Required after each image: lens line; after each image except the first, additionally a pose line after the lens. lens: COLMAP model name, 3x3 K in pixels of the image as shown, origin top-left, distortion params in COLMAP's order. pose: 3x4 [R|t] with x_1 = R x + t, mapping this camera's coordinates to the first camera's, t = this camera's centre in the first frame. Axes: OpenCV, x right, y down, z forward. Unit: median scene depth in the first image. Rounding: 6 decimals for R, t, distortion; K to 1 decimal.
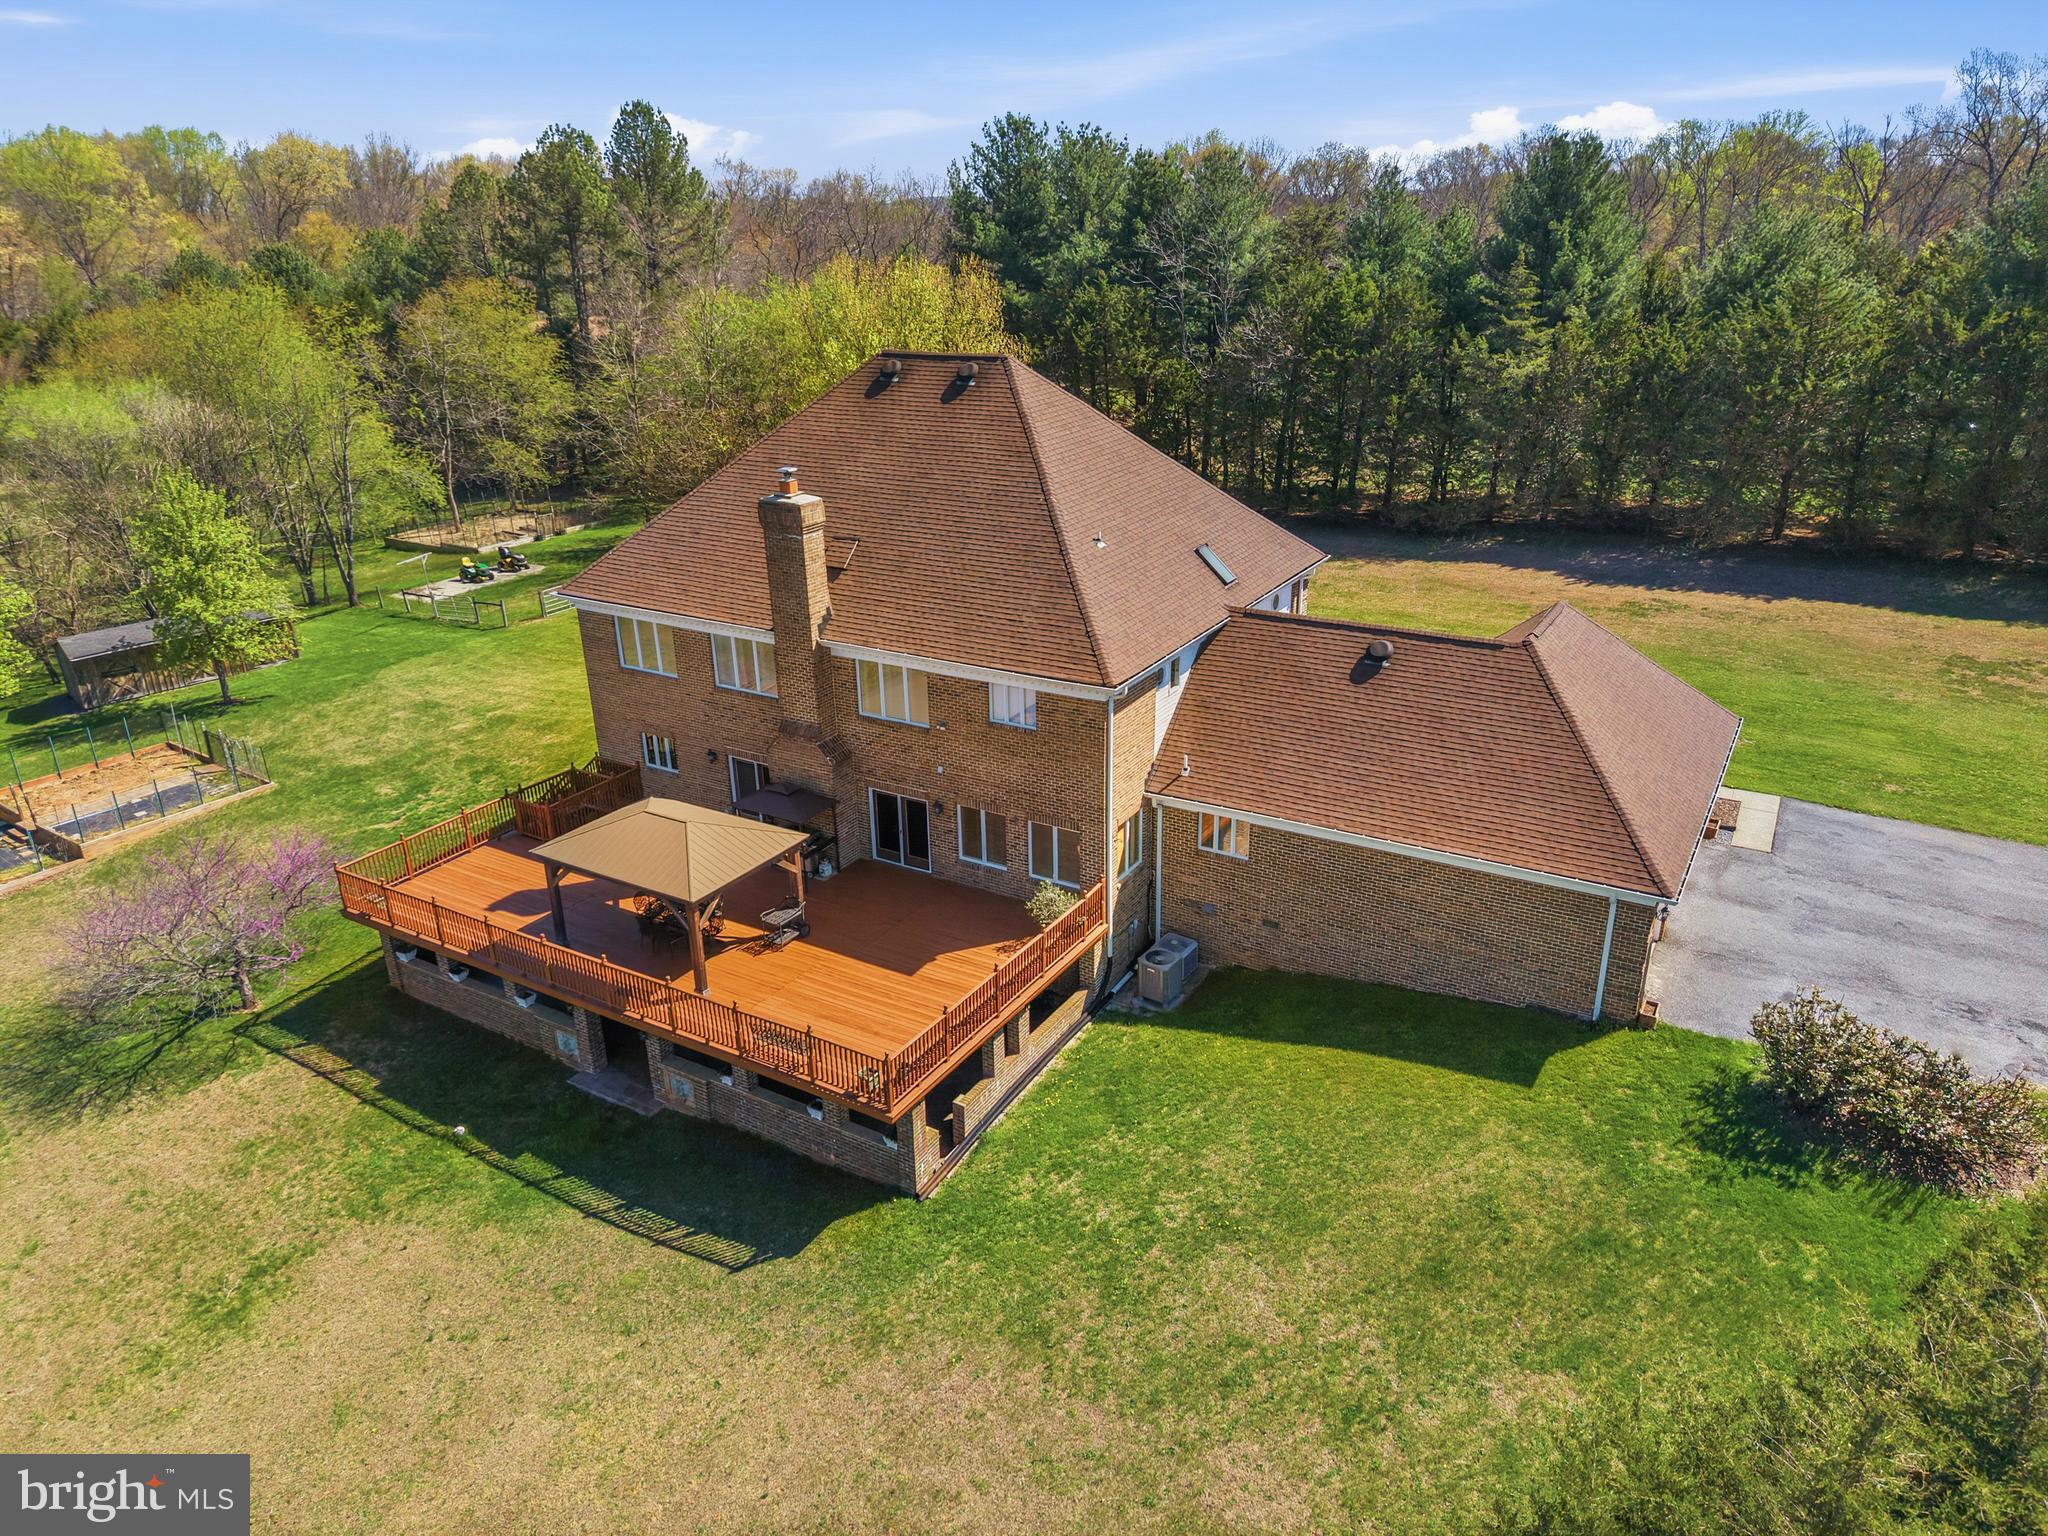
lens RADIAL K [[1395.7, 0, 1024.0], [0, 1395.7, 768.0], [0, 0, 1]] dist [0.018182, -0.000750]
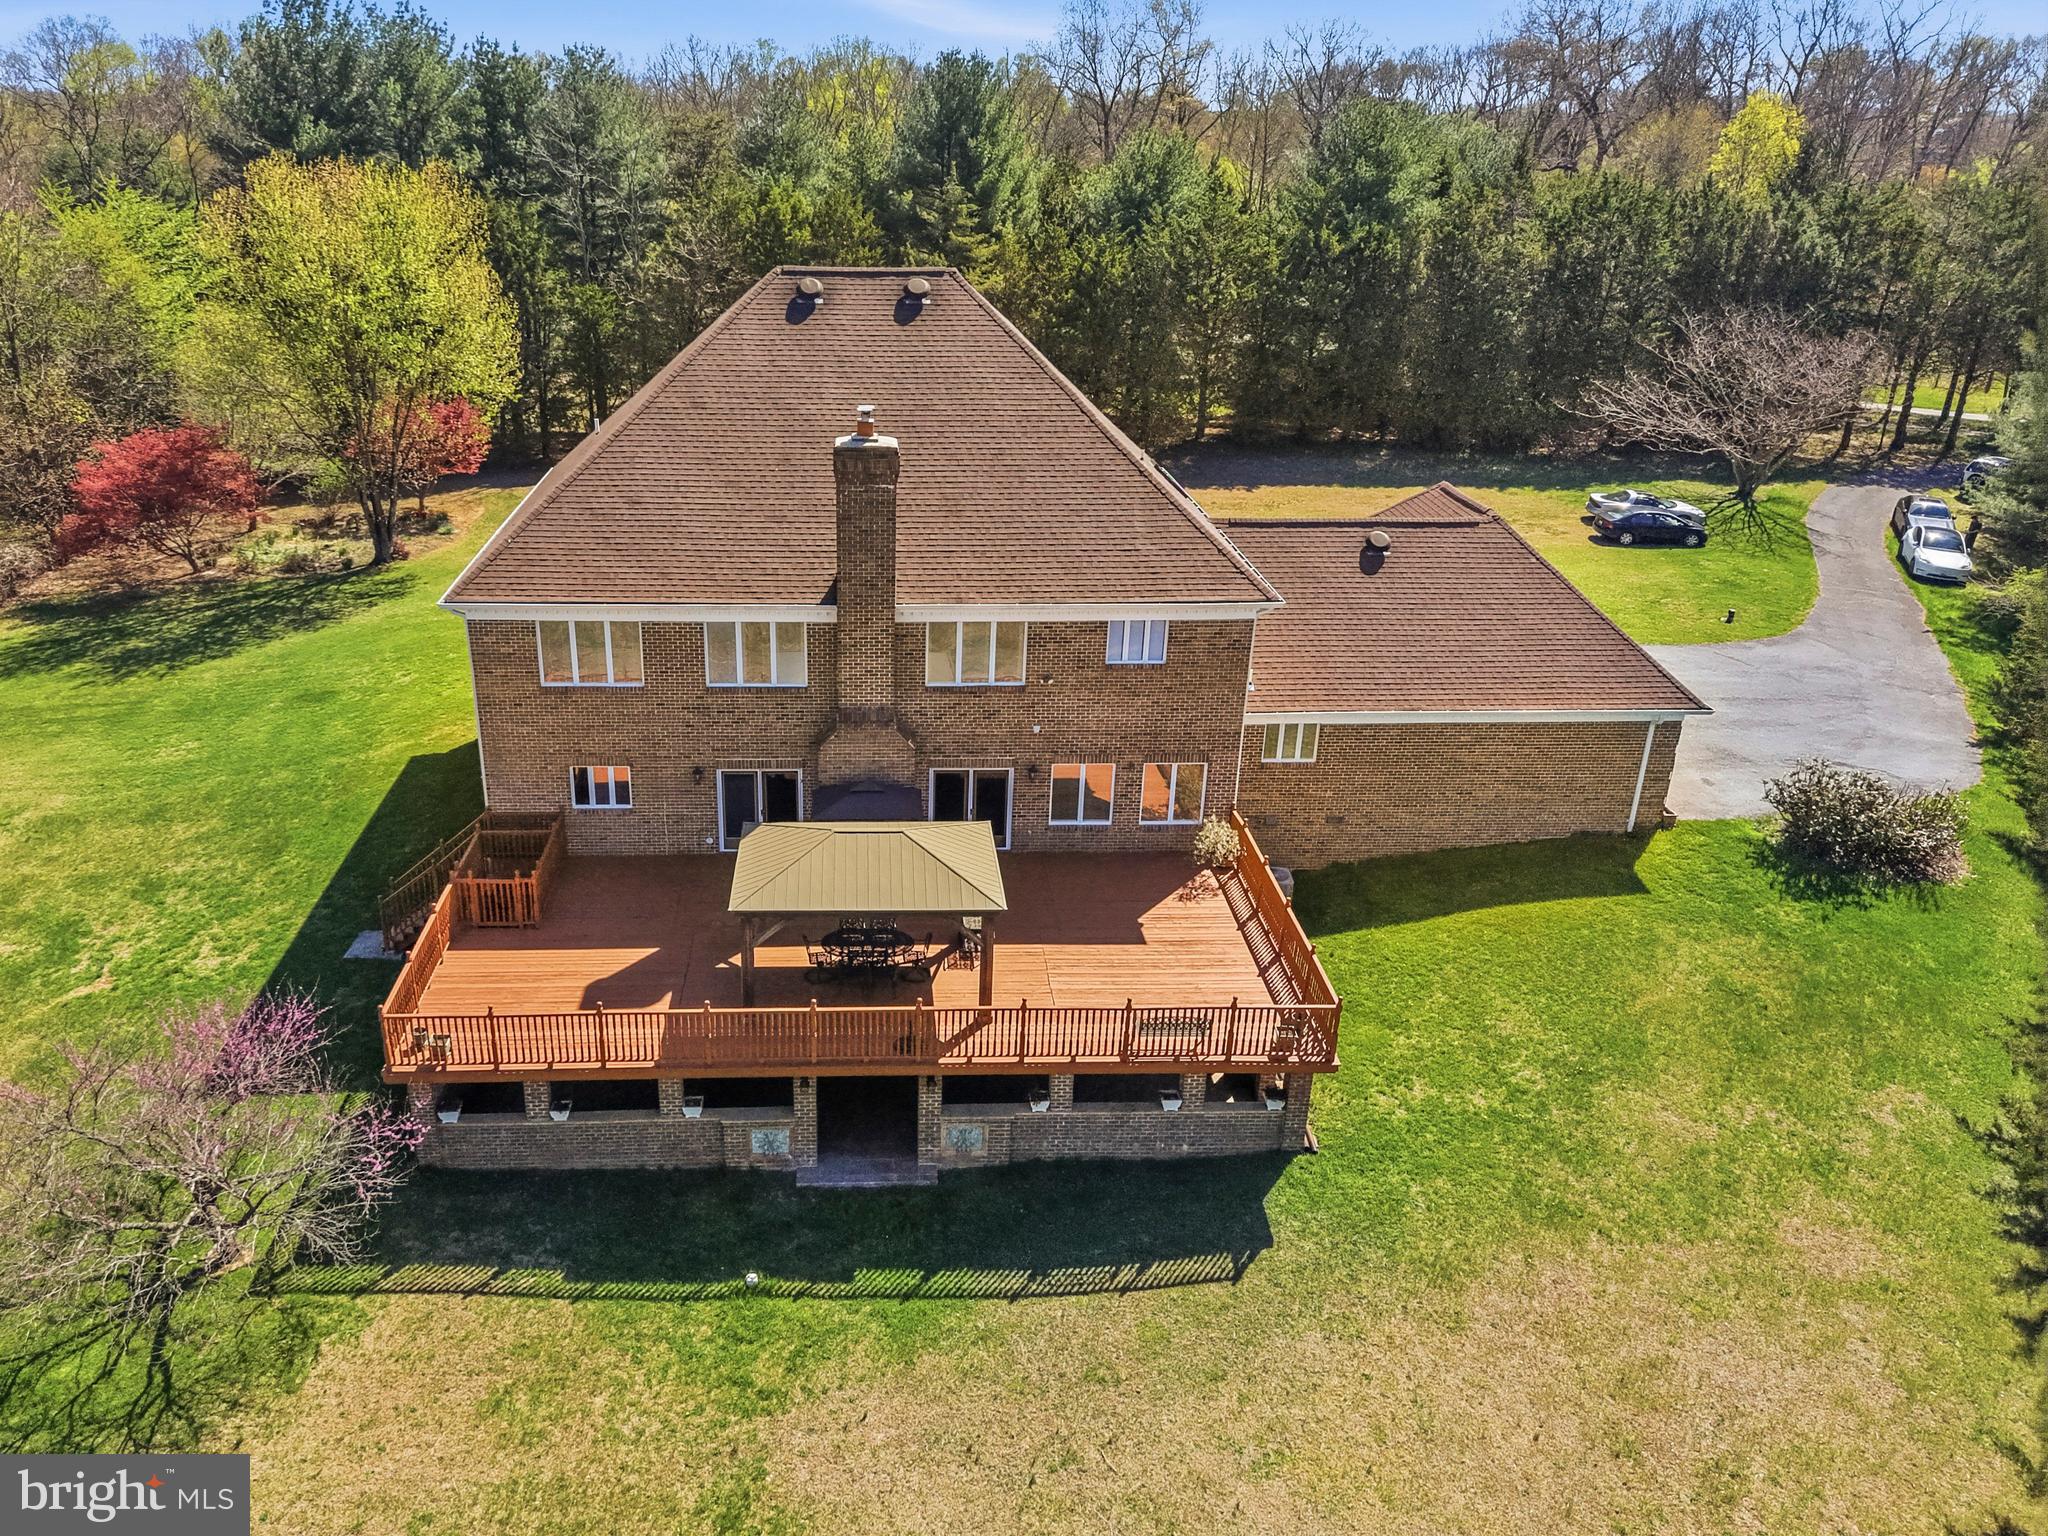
lens RADIAL K [[1535.8, 0, 1022.7], [0, 1535.8, 749.7], [0, 0, 1]] dist [0.014157, 0.000497]
pose [[0.830363, -0.184329, 0.525852, -0.614865], [0.180324, 0.981811, 0.059413, -0.048151], [-0.527239, 0.045489, 0.848498, 0.168456]]
